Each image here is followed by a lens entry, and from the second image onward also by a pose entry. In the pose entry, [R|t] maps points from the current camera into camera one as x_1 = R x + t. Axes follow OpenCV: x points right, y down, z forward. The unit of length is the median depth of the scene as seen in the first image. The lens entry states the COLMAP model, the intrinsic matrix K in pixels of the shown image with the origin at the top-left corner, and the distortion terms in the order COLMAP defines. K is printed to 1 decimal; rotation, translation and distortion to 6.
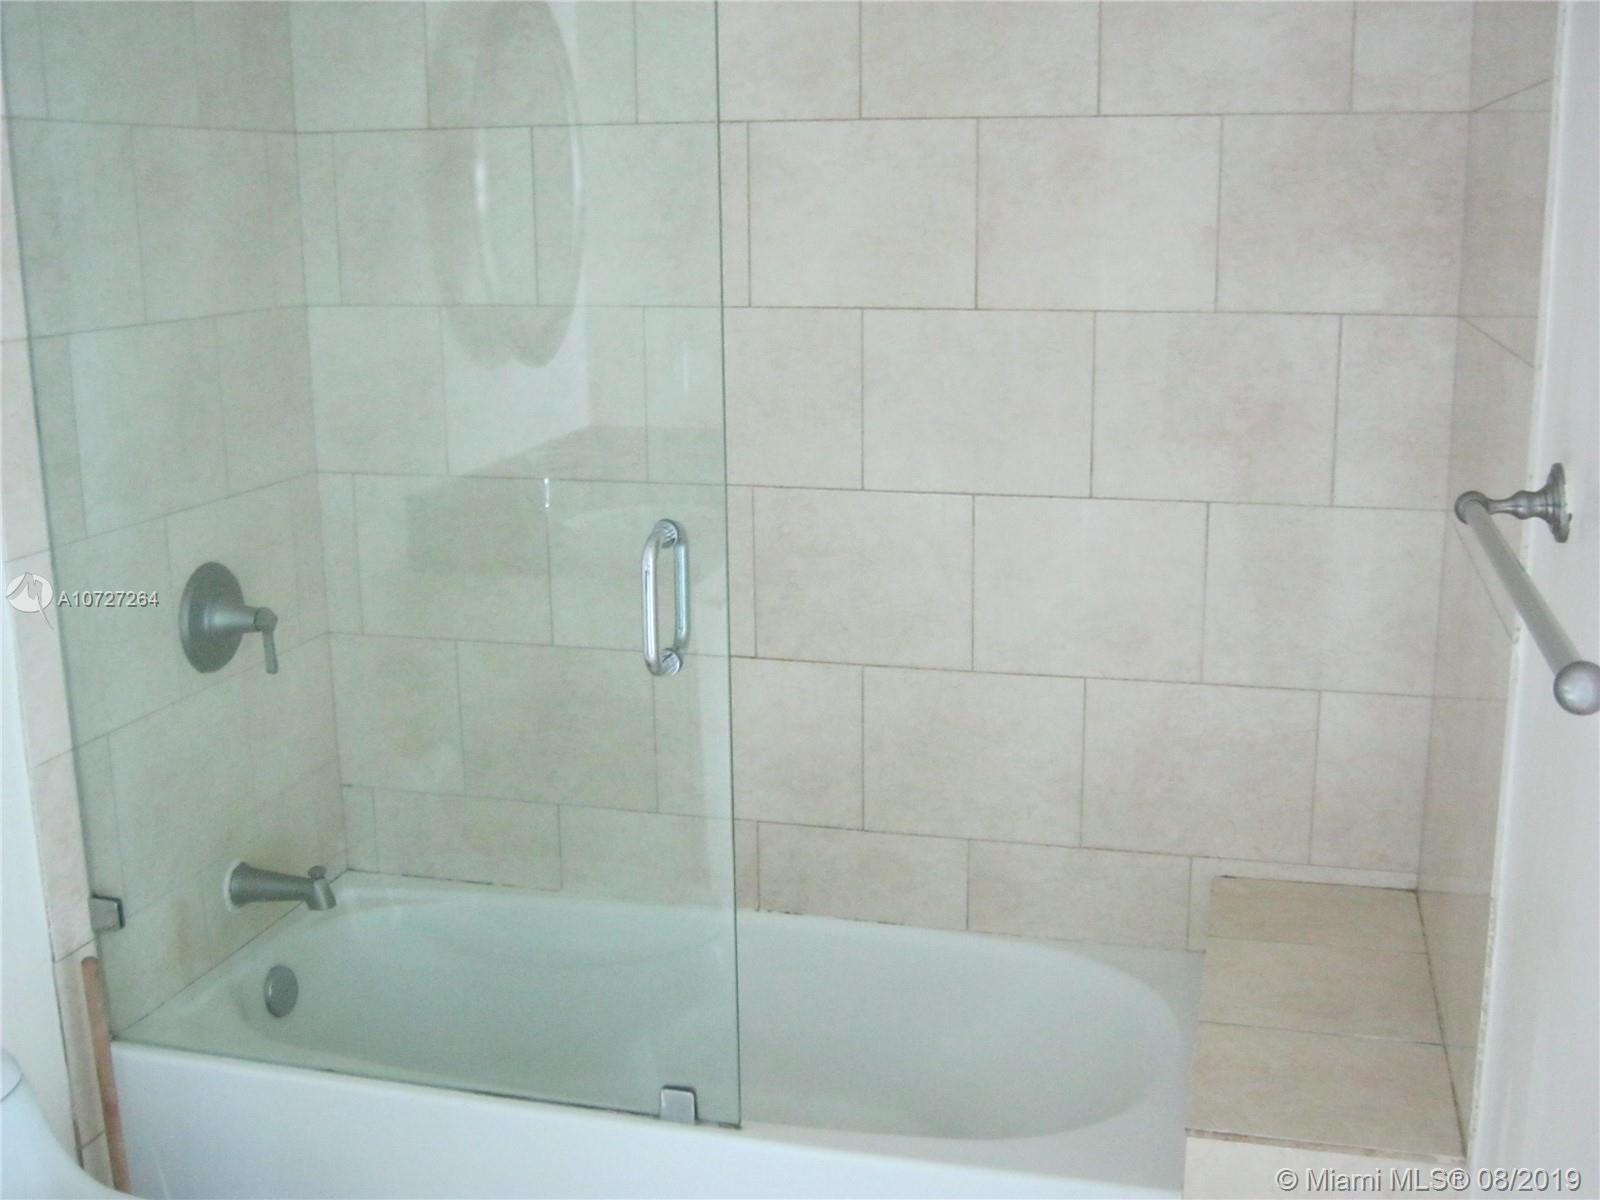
lens RADIAL K [[1790.7, 0, 795.0], [0, 1790.7, 594.3], [0, 0, 1]] dist [-0.068366, 0.000000]
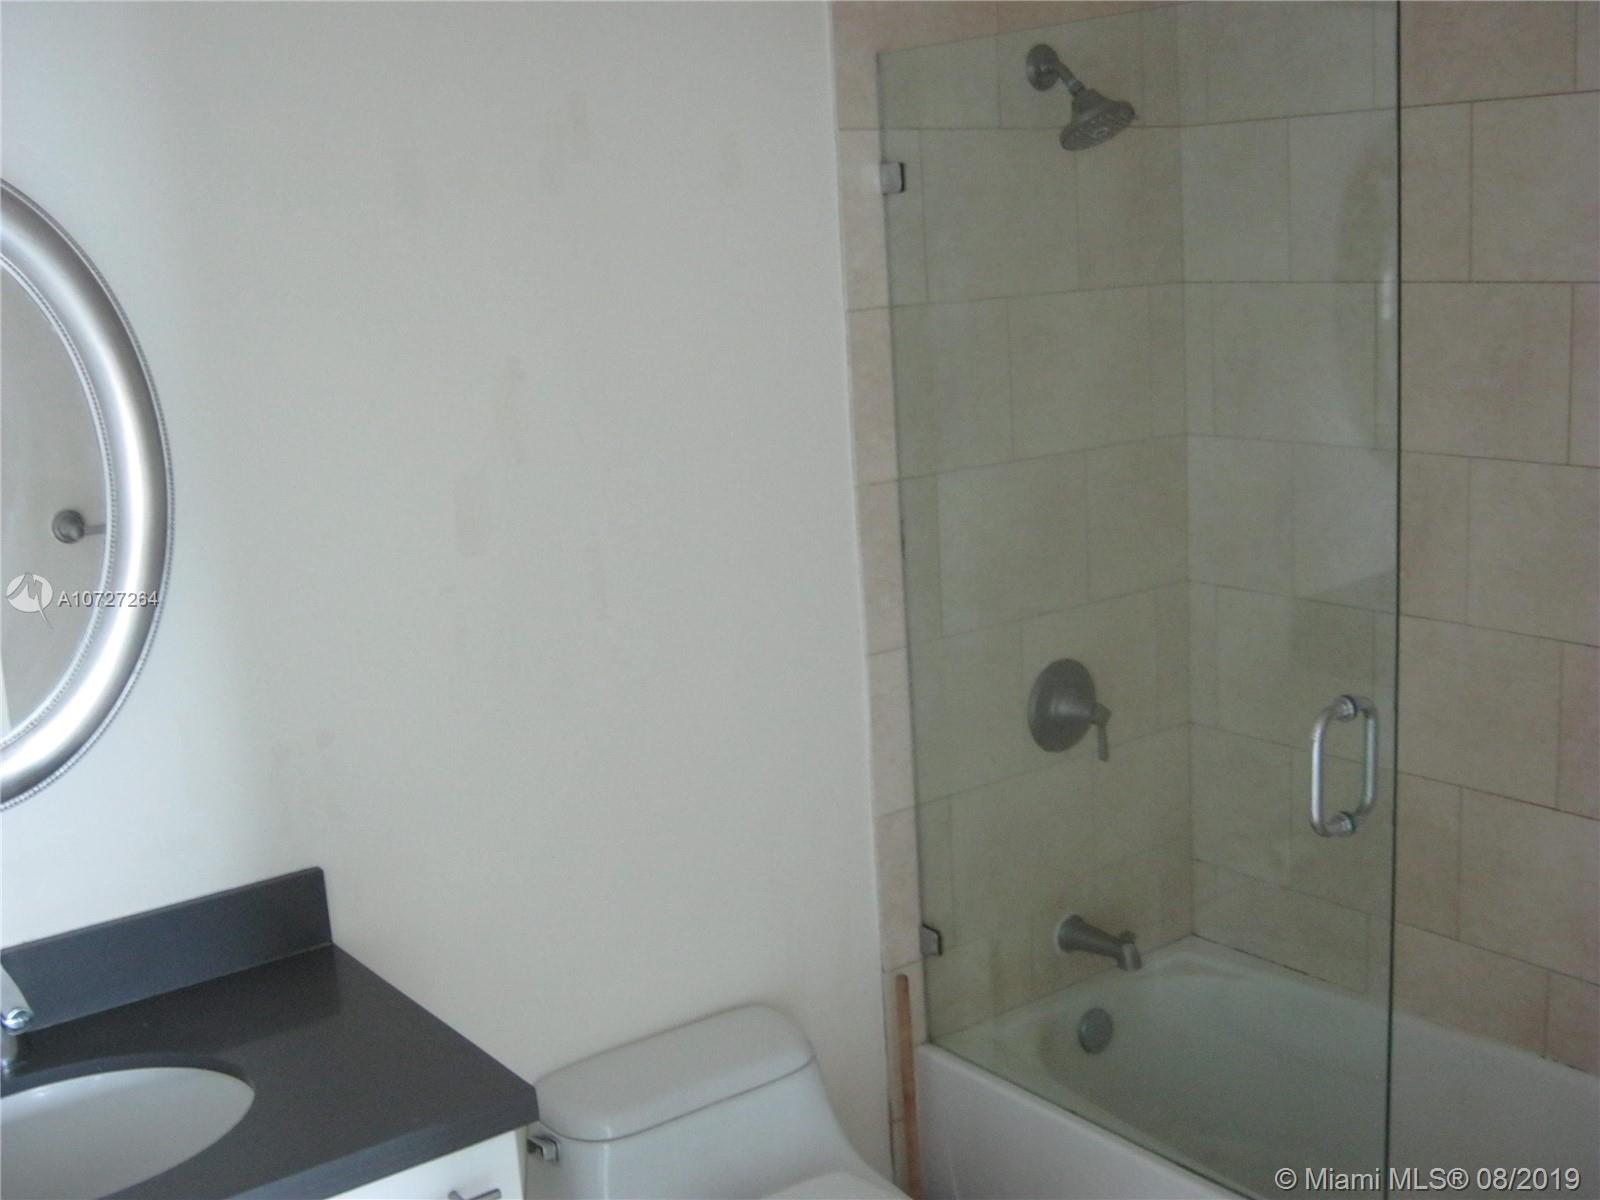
lens RADIAL K [[1790.7, 0, 811.6], [0, 1790.7, 606.8], [0, 0, 1]] dist [-0.068366, 0.000000]
pose [[0.797780, 0.095602, -0.595321, 0.239938], [-0.089344, 0.995194, 0.040089, -0.085807], [0.596292, 0.021206, 0.802487, -0.046890]]
